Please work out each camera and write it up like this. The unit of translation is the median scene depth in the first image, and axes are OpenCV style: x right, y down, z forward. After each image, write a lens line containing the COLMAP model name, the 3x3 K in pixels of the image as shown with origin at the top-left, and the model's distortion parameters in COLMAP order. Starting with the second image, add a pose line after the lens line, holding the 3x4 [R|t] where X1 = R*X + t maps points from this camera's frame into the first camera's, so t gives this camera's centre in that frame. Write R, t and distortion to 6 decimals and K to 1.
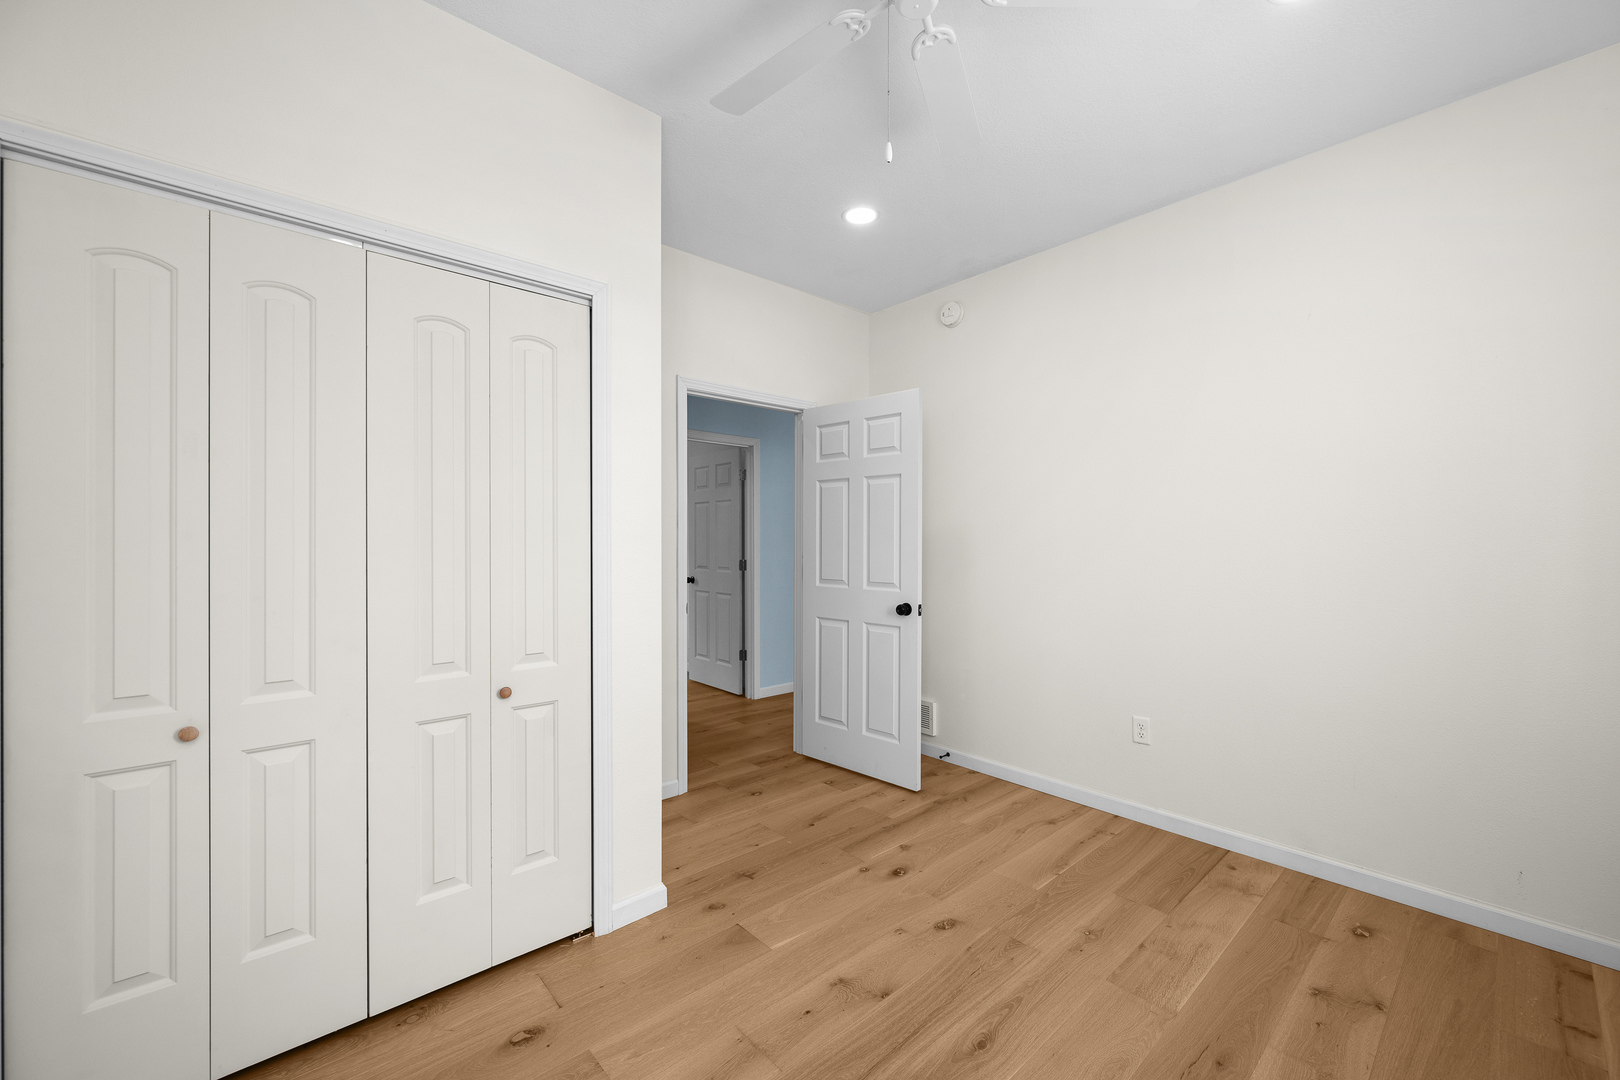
lens RADIAL K [[634.0, 0, 822.1], [0, 634.0, 539.8], [0, 0, 1]] dist [-0.000719, 0.000200]
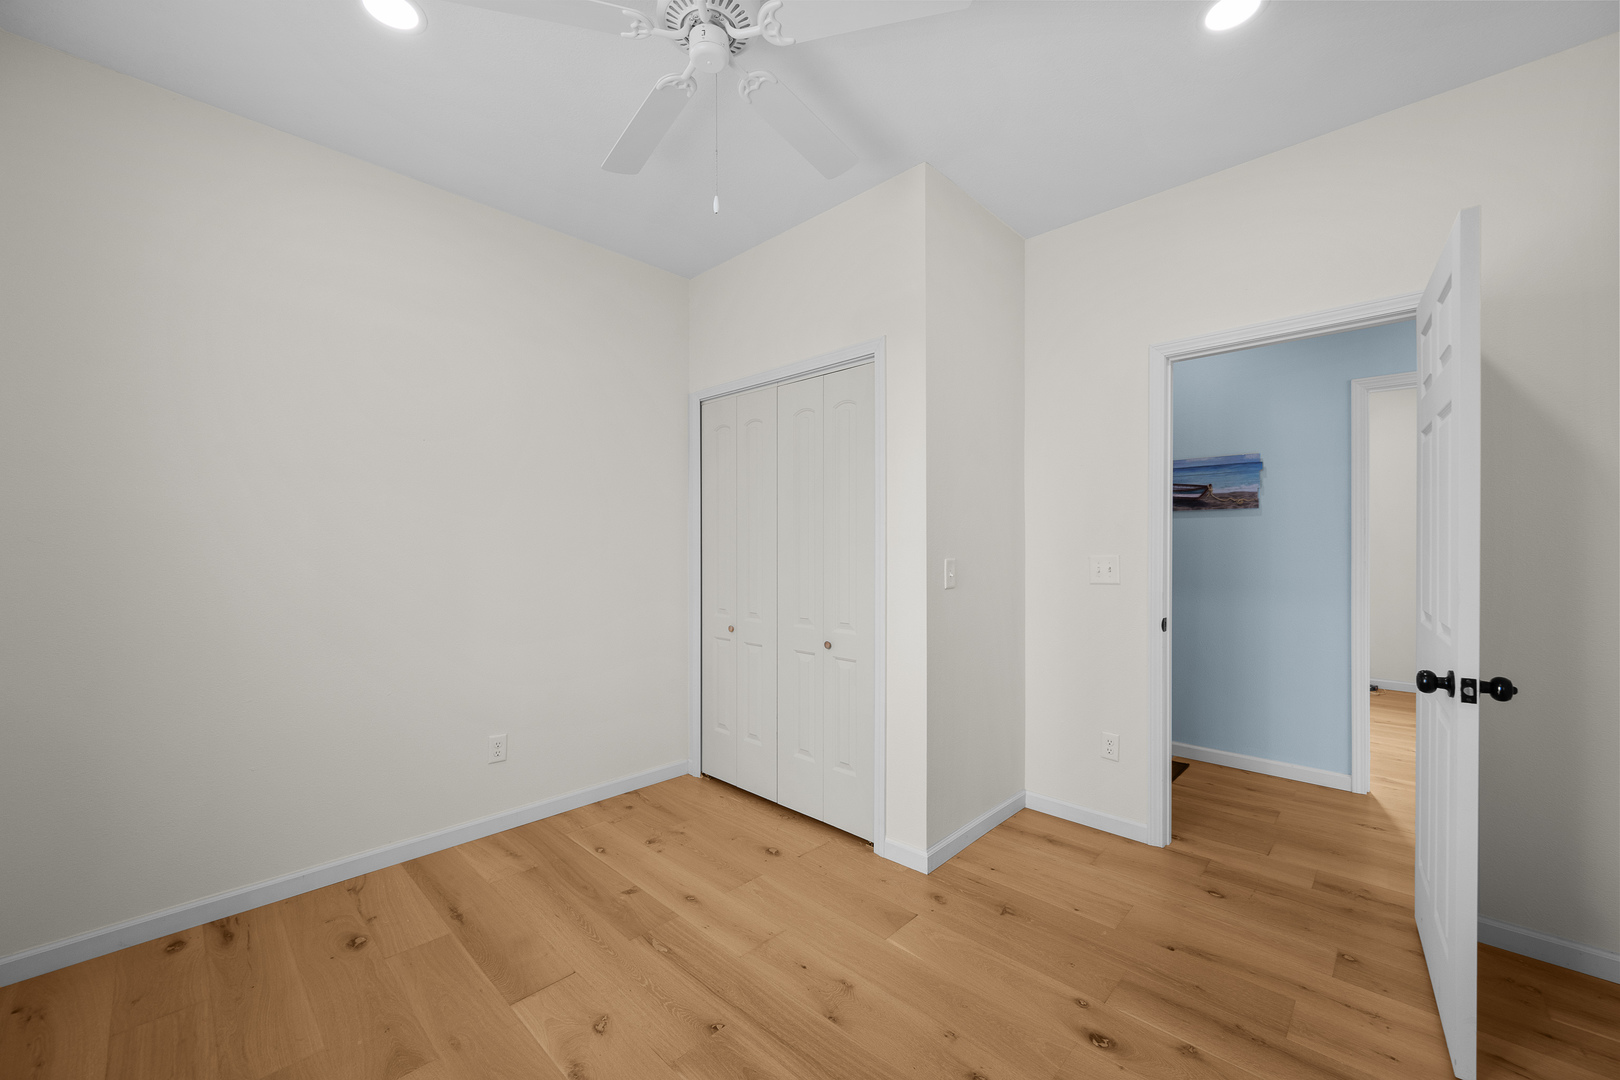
lens RADIAL K [[634.0, 0, 821.7], [0, 634.0, 544.3], [0, 0, 1]] dist [-0.000719, 0.000200]
pose [[0.081891, -0.002539, -0.996638, 0.893912], [0.006172, 0.999979, -0.002041, 0.004498], [0.996622, -0.005984, 0.081905, 0.773431]]
